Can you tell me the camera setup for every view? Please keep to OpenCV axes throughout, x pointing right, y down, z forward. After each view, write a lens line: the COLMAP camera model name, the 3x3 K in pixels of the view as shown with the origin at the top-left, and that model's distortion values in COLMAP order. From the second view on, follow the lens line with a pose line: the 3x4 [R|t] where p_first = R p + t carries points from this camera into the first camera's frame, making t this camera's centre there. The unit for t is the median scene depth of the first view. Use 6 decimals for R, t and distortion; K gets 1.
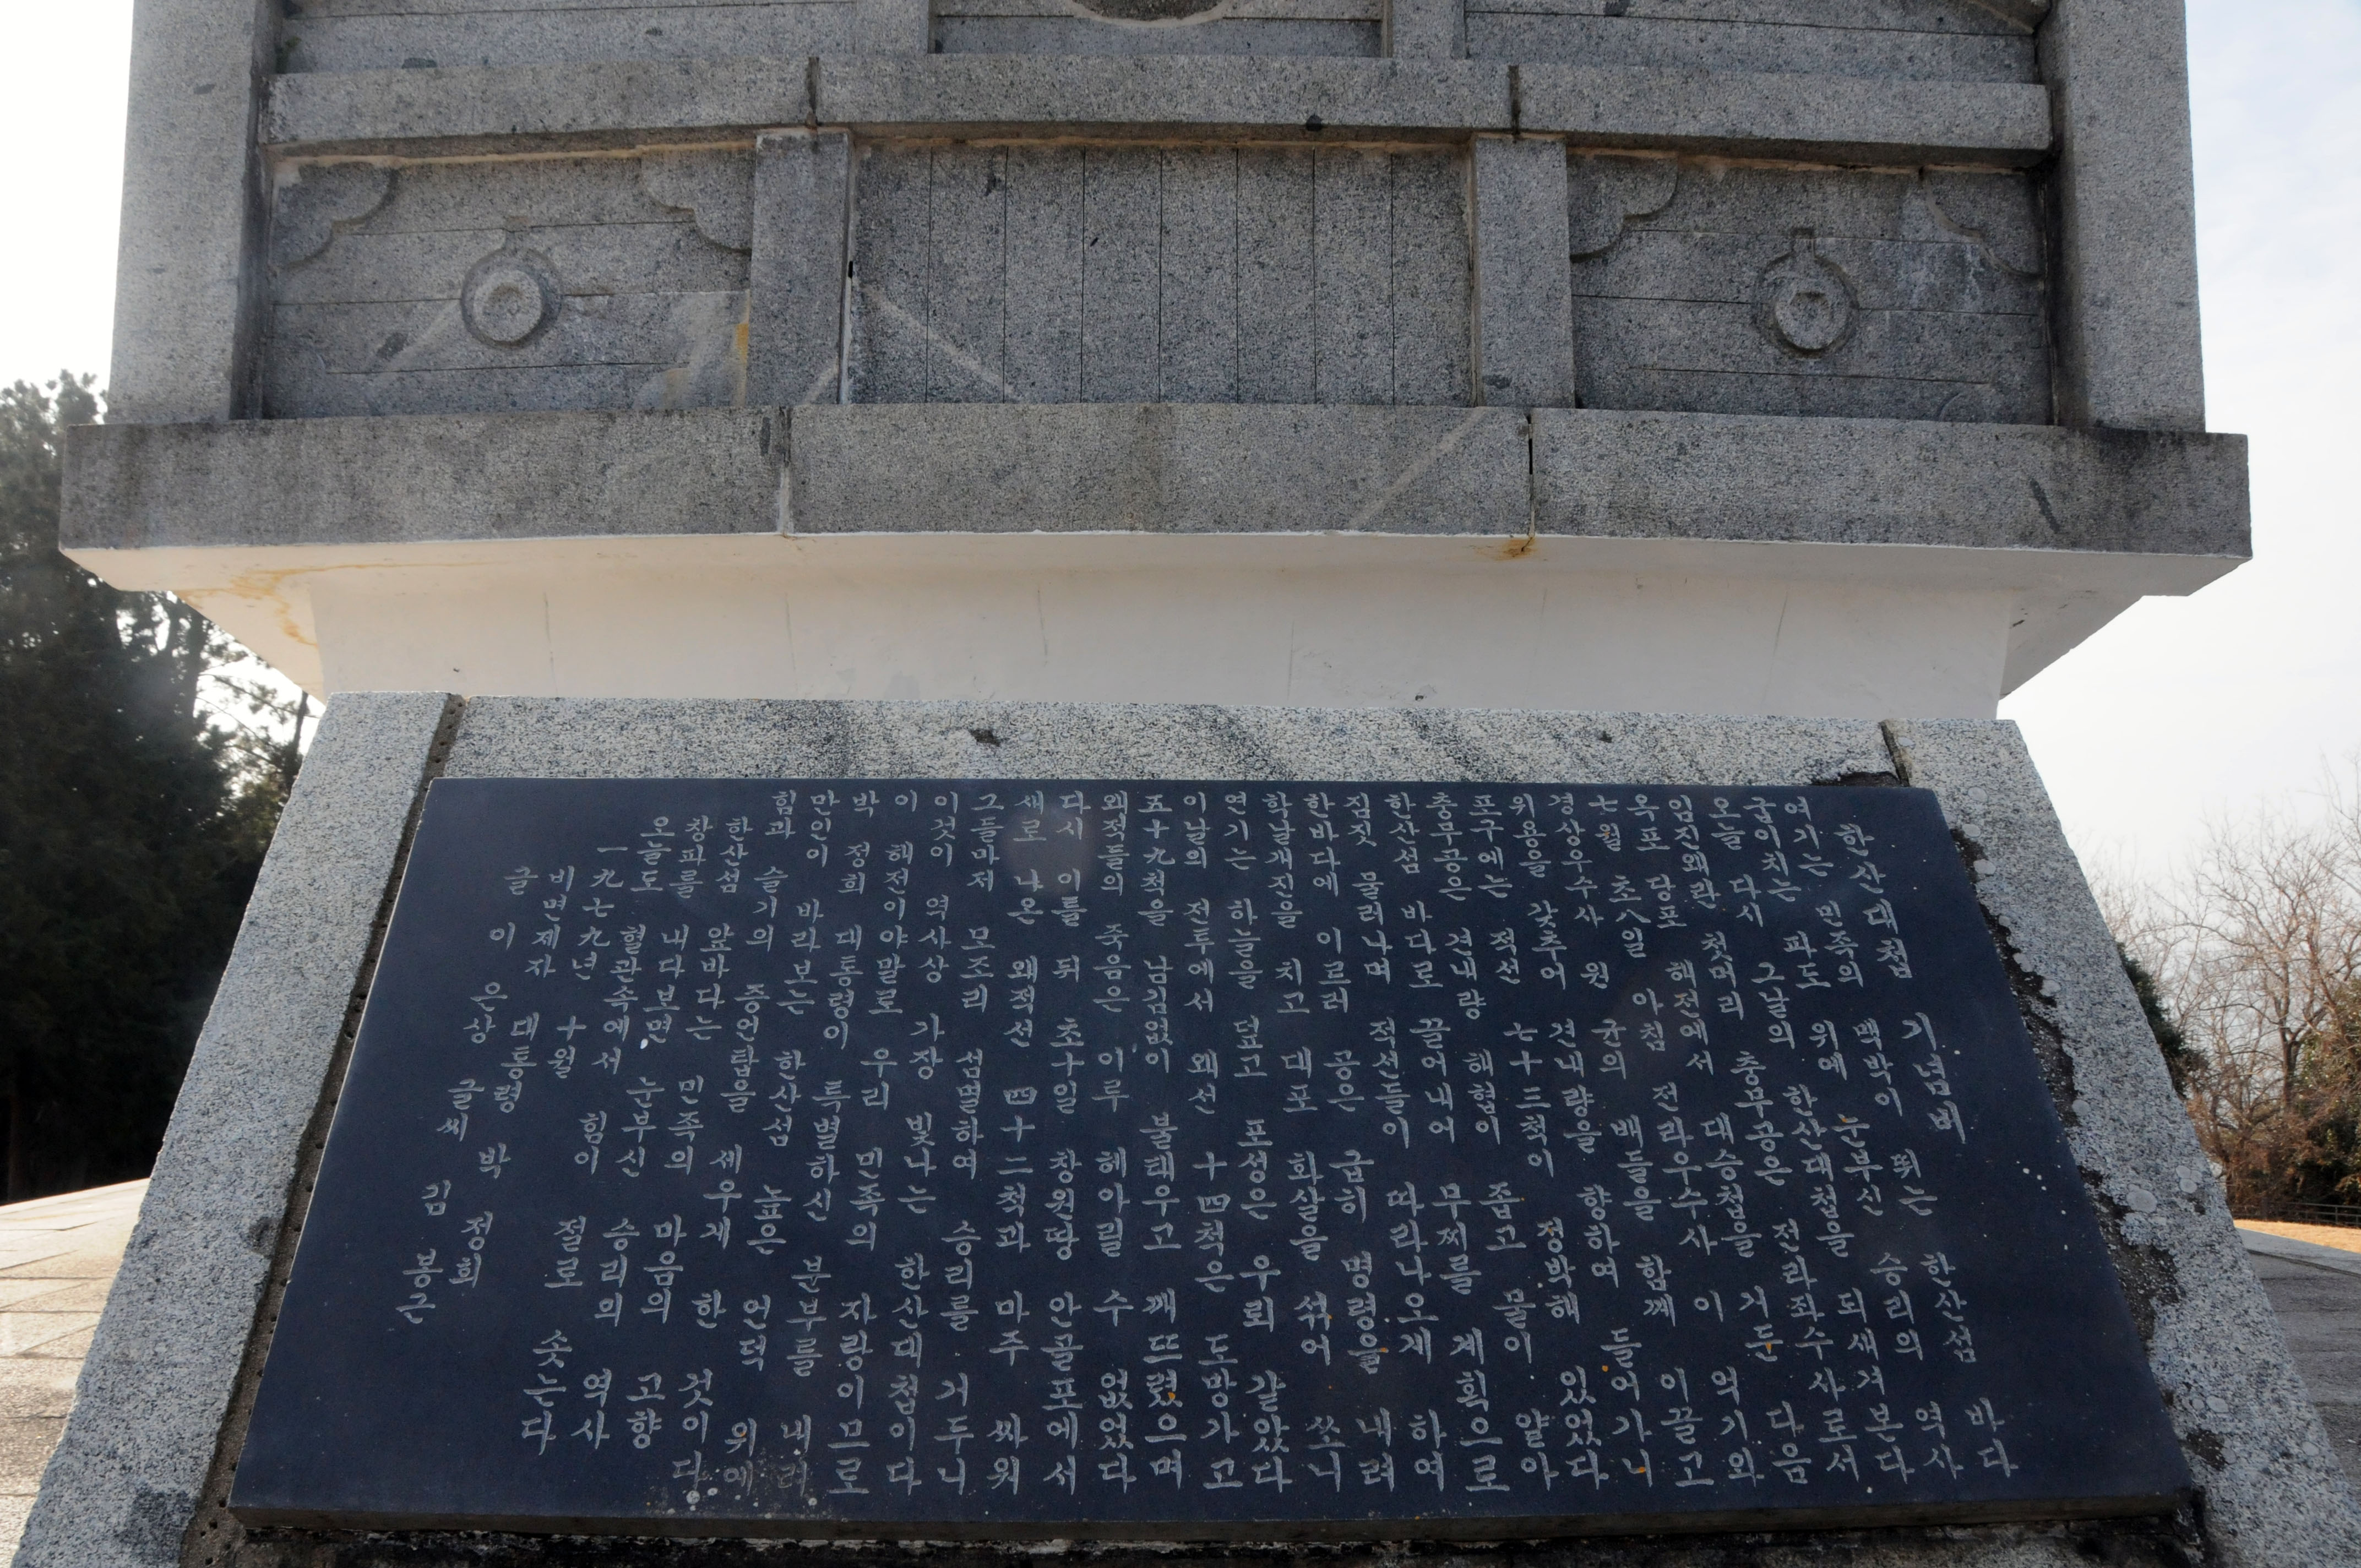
lens RADIAL K [[1944.4, 0, 1138.5], [0, 1944.4, 873.6], [0, 0, 1]] dist [-0.168701, 0.129197]
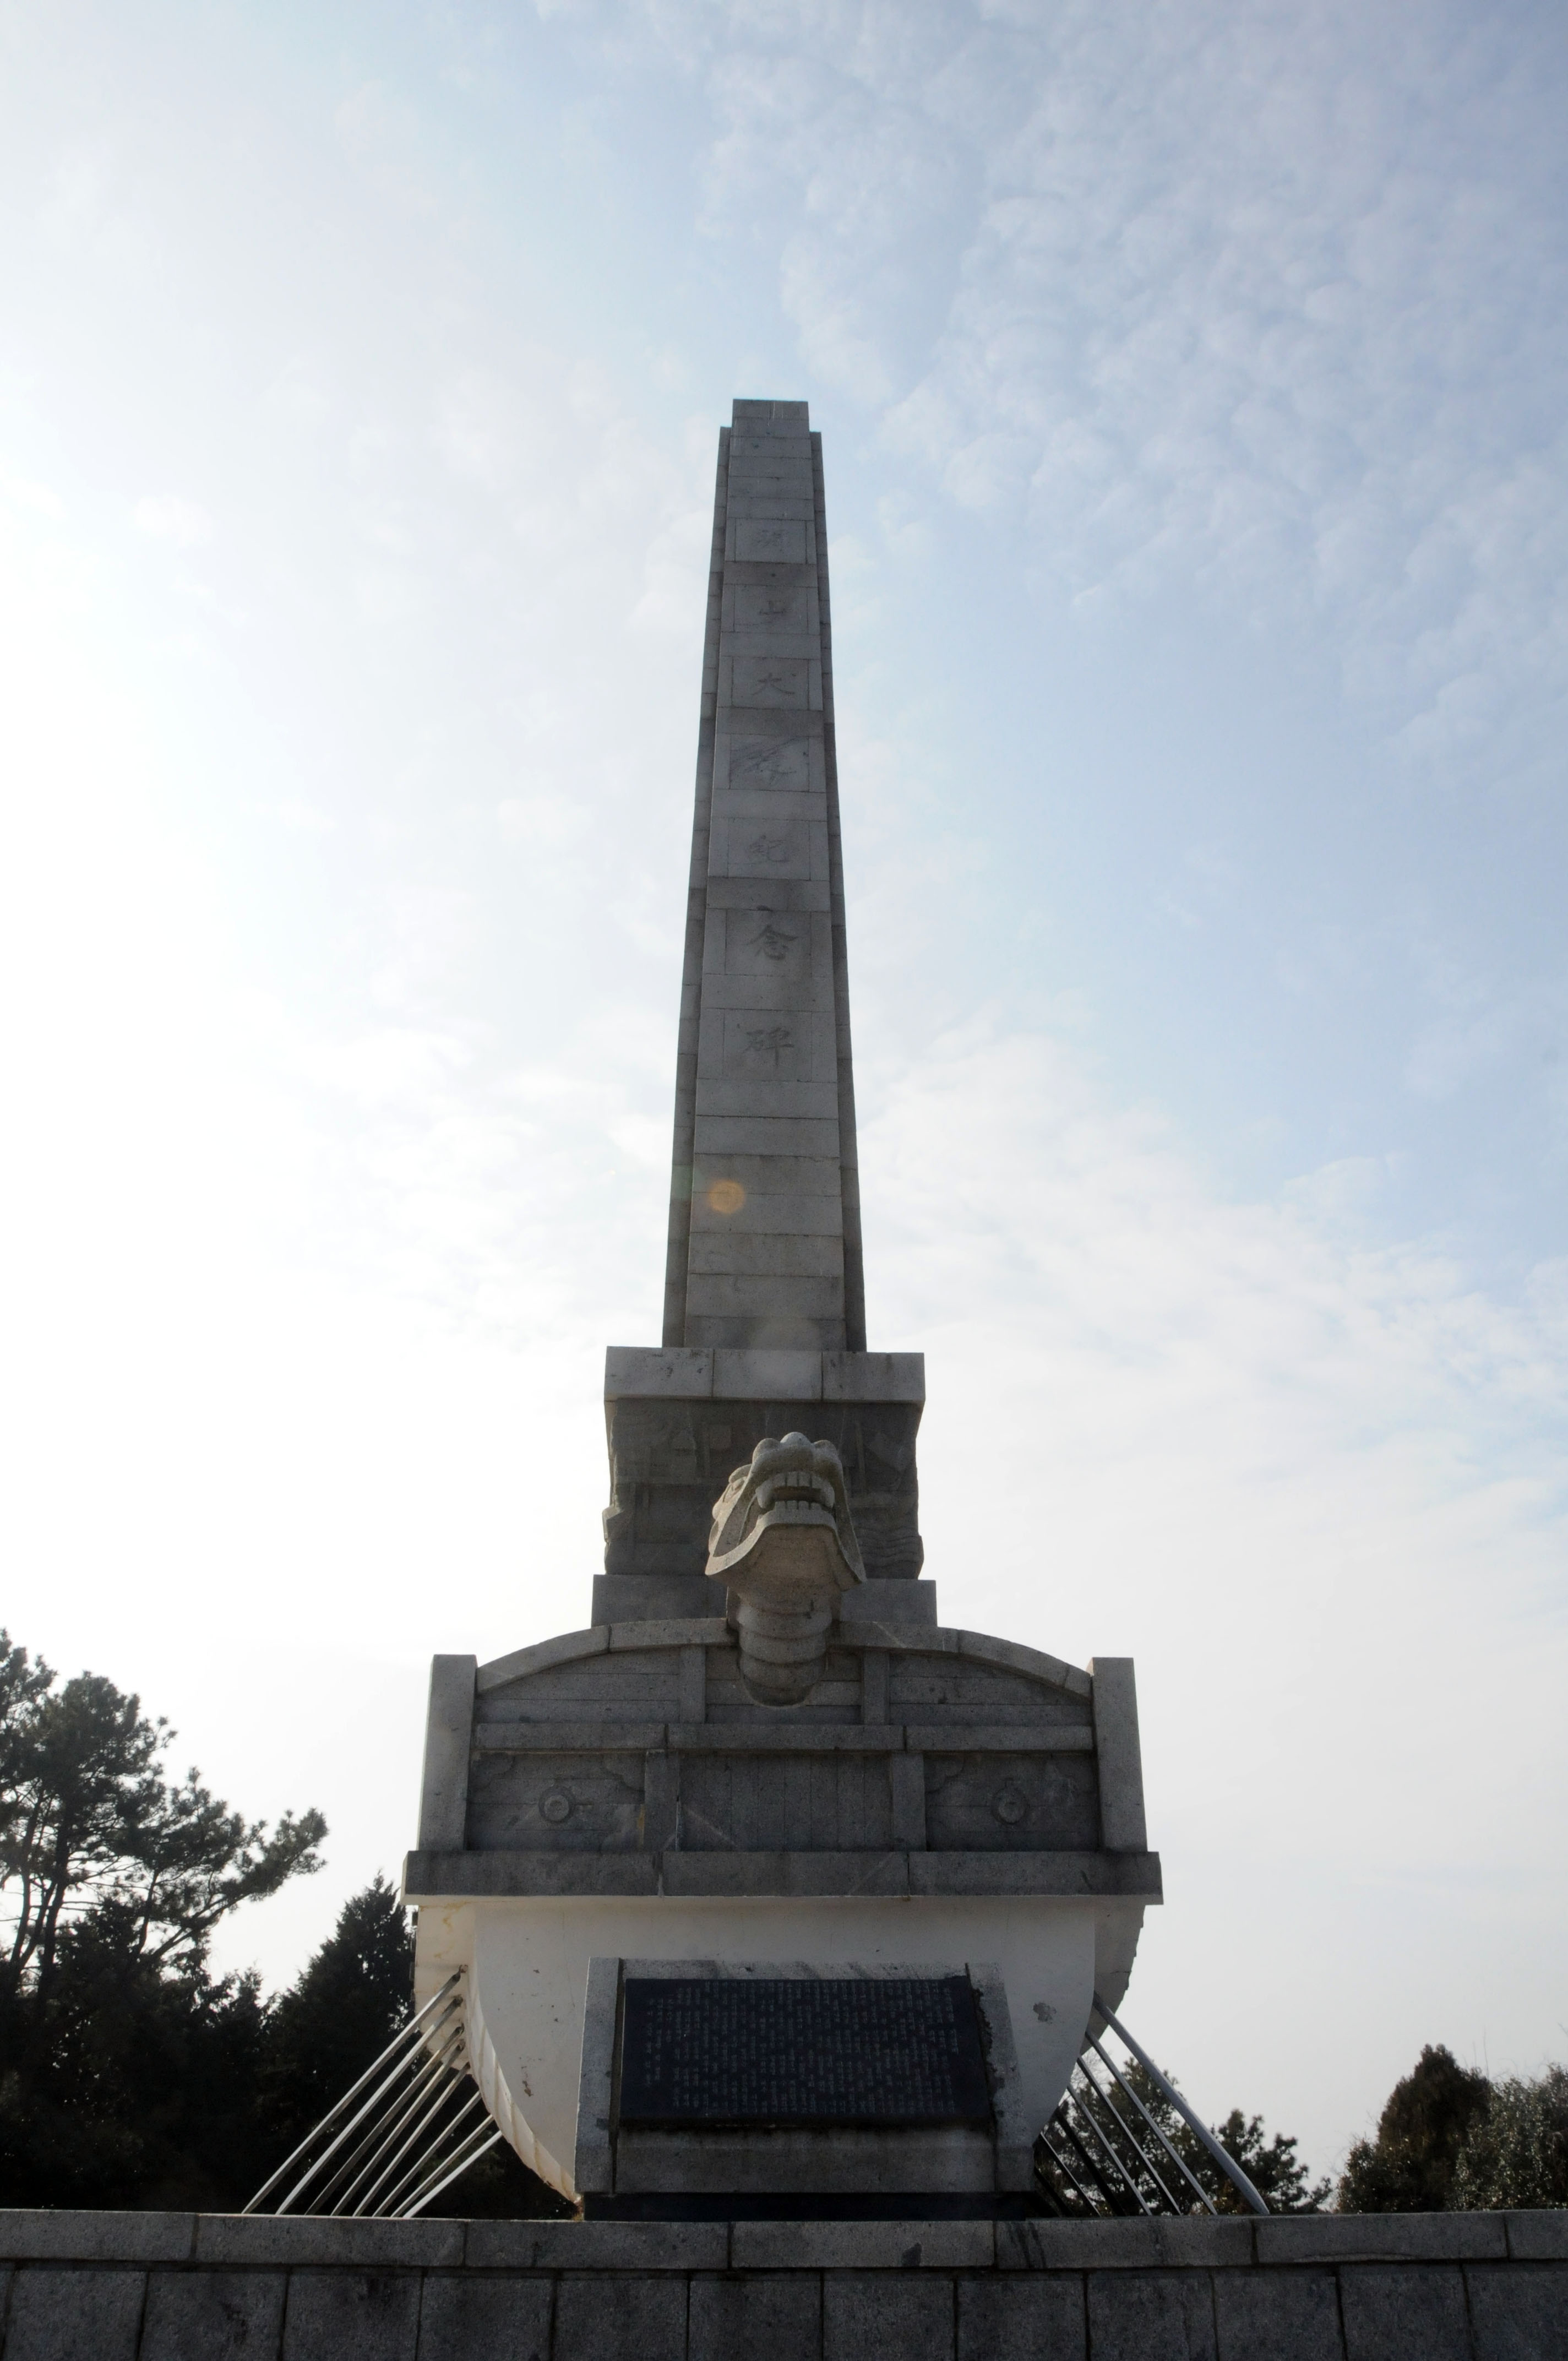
lens RADIAL K [[1944.4, 0, 784.0], [0, 1944.4, 1180.5], [0, 0, 1]] dist [-0.168701, 0.129197]
pose [[0.999707, 0.006282, 0.023381, -0.067819], [0.004623, 0.898436, -0.439080, 0.124422], [-0.023765, 0.439060, 0.898144, -2.165954]]
